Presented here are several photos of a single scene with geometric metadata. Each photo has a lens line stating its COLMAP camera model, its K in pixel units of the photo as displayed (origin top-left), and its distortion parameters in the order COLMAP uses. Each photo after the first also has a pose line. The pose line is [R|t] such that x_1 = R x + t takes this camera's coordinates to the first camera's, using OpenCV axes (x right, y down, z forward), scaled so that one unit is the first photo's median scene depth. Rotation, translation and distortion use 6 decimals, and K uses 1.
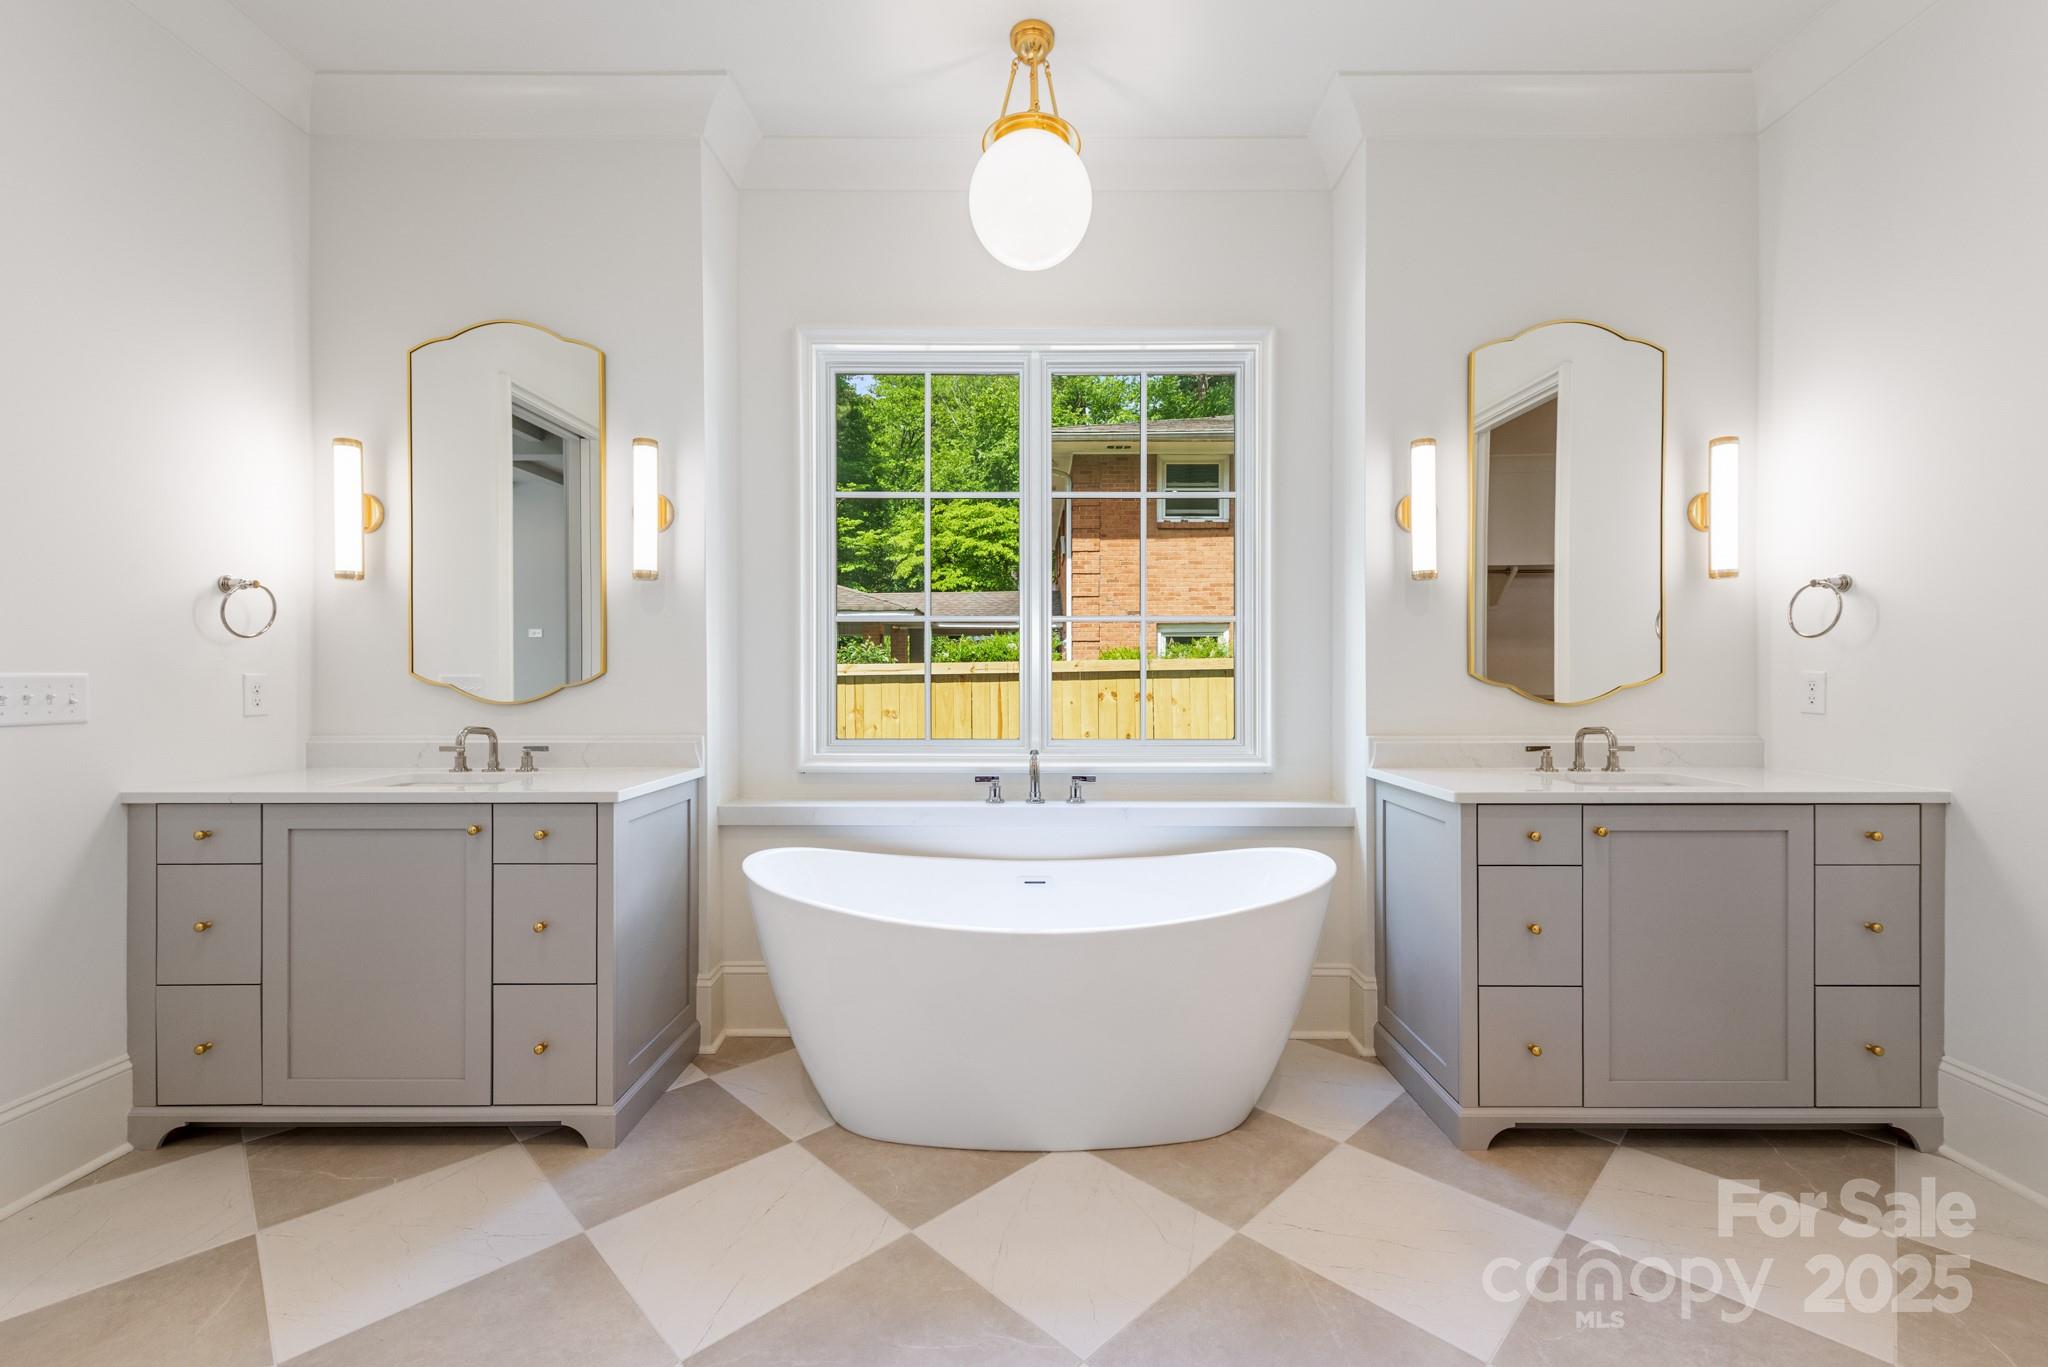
lens RADIAL K [[879.4, 0, 1027.4], [0, 879.4, 682.5], [0, 0, 1]] dist [0.004082, 0.000530]
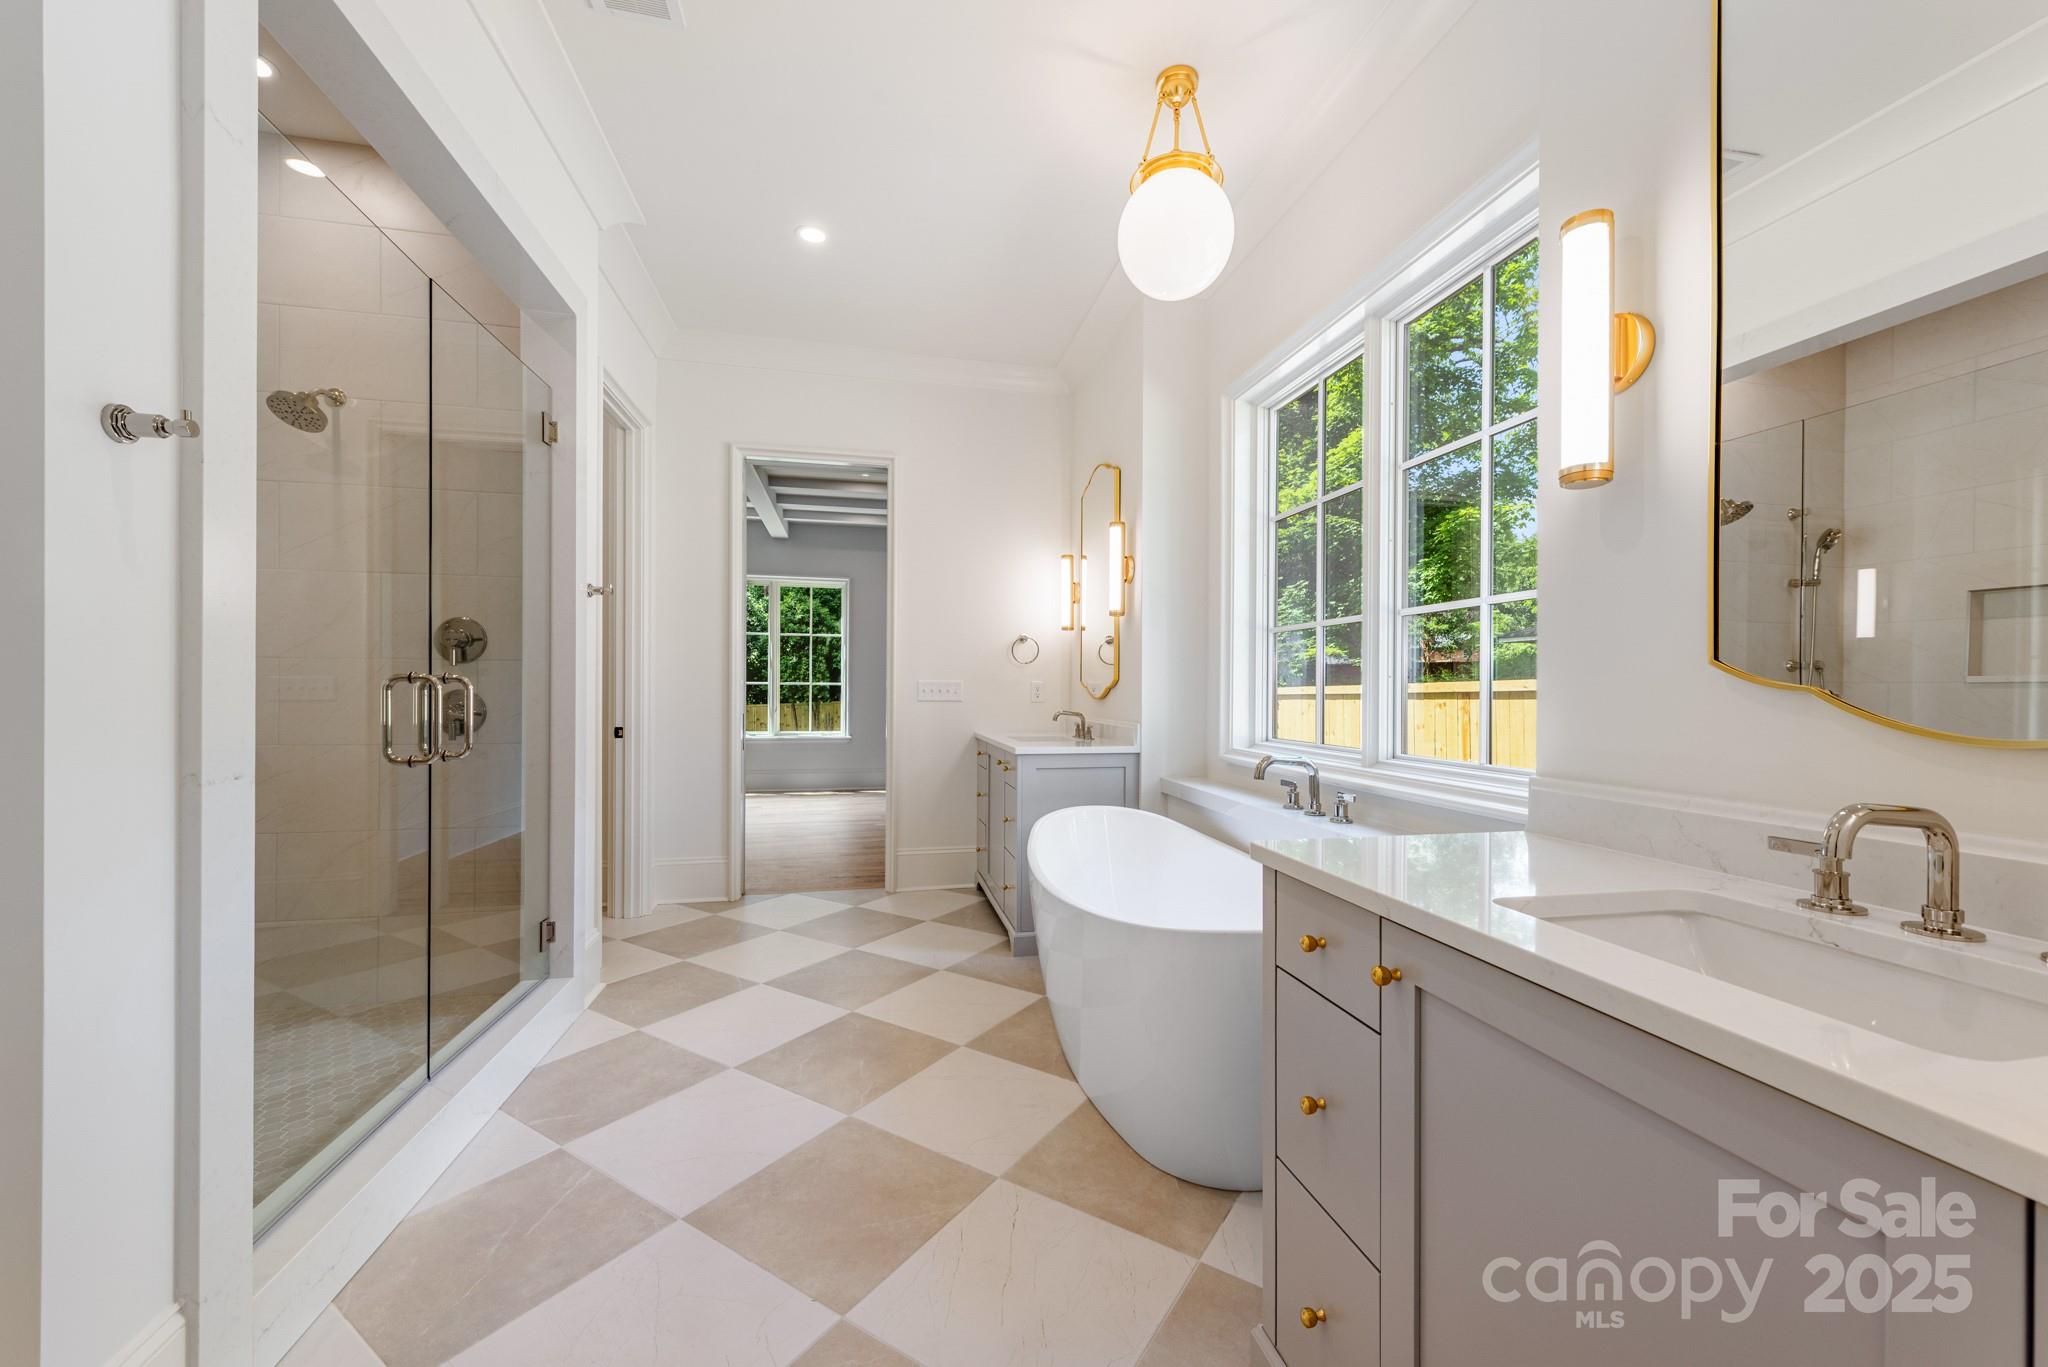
lens RADIAL K [[800.9, 0, 1022.8], [0, 800.9, 685.5], [0, 0, 1]] dist [-0.008173, -0.000221]
pose [[0.187937, -0.001791, -0.982179, 1.152673], [-0.006364, 0.999975, -0.003042, 0.007408], [0.982161, 0.006822, 0.187921, 0.784235]]
